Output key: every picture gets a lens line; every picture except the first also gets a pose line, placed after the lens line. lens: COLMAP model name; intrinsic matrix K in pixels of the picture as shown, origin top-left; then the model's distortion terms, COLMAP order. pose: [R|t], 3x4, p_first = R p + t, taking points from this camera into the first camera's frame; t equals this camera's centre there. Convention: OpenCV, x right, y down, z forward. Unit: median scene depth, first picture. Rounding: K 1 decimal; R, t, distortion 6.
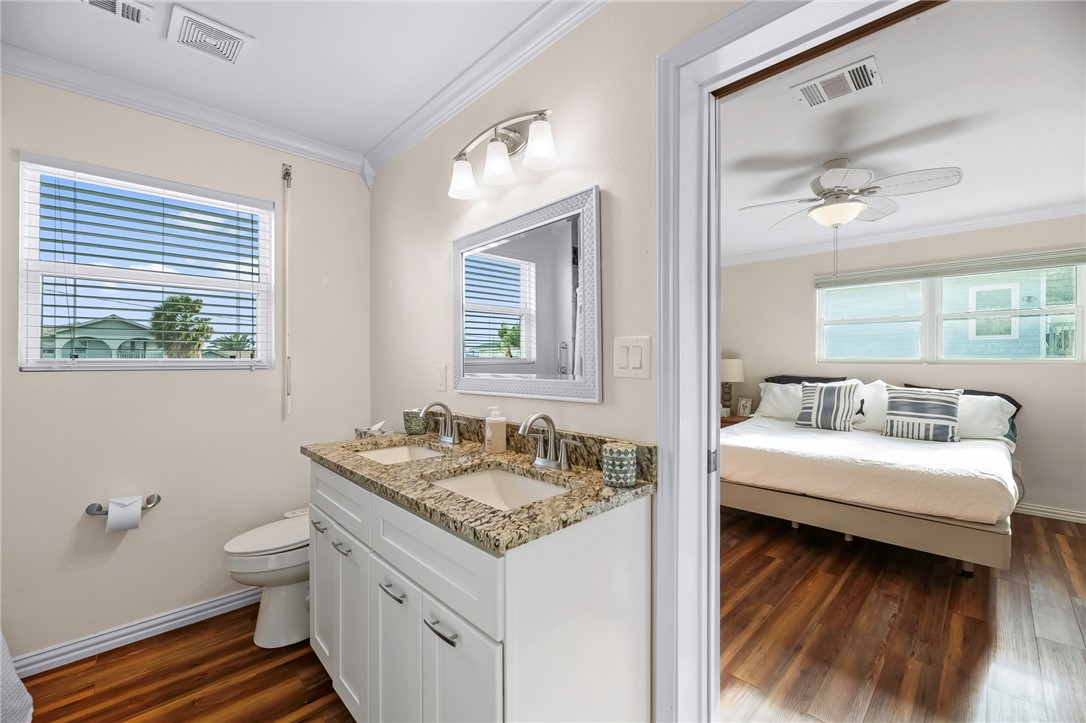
lens RADIAL K [[441.6, 0, 543.0], [0, 441.6, 361.5], [0, 0, 1]] dist [-0.001393, -0.000209]
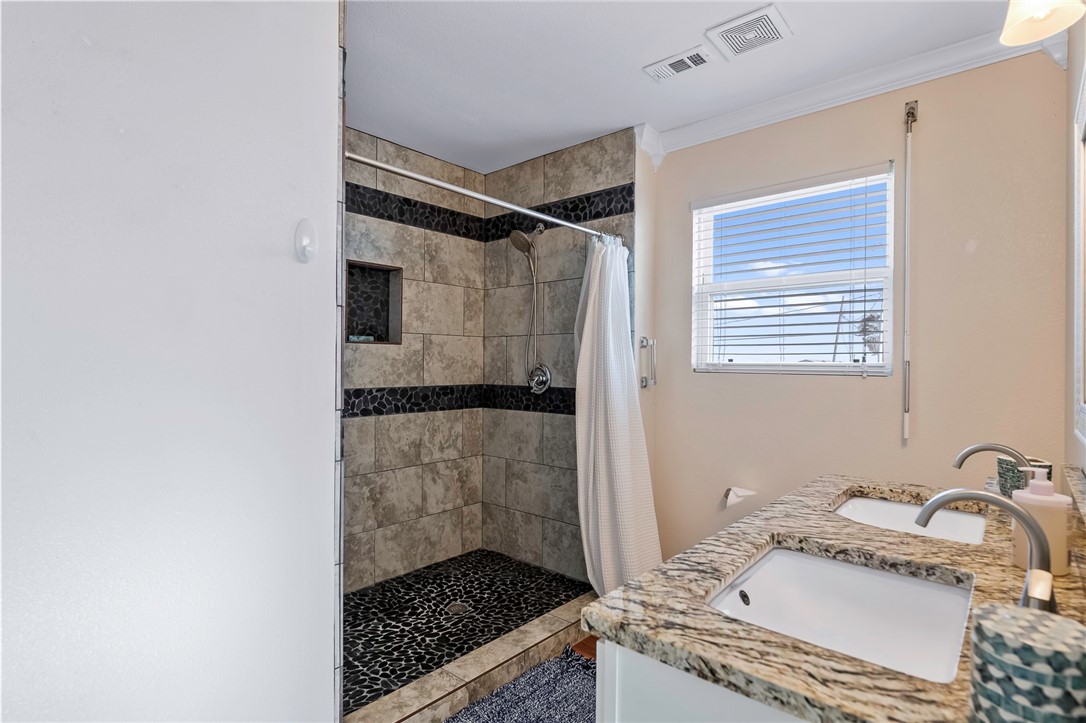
lens RADIAL K [[549.7, 0, 543.0], [0, 549.7, 361.5], [0, 0, 1]] dist [0.001207, 0.000298]
pose [[0.093612, 0.000007, -0.995609, 0.372089], [-0.010847, 0.999941, -0.001013, -0.002356], [0.995550, 0.010894, 0.093606, 0.397704]]
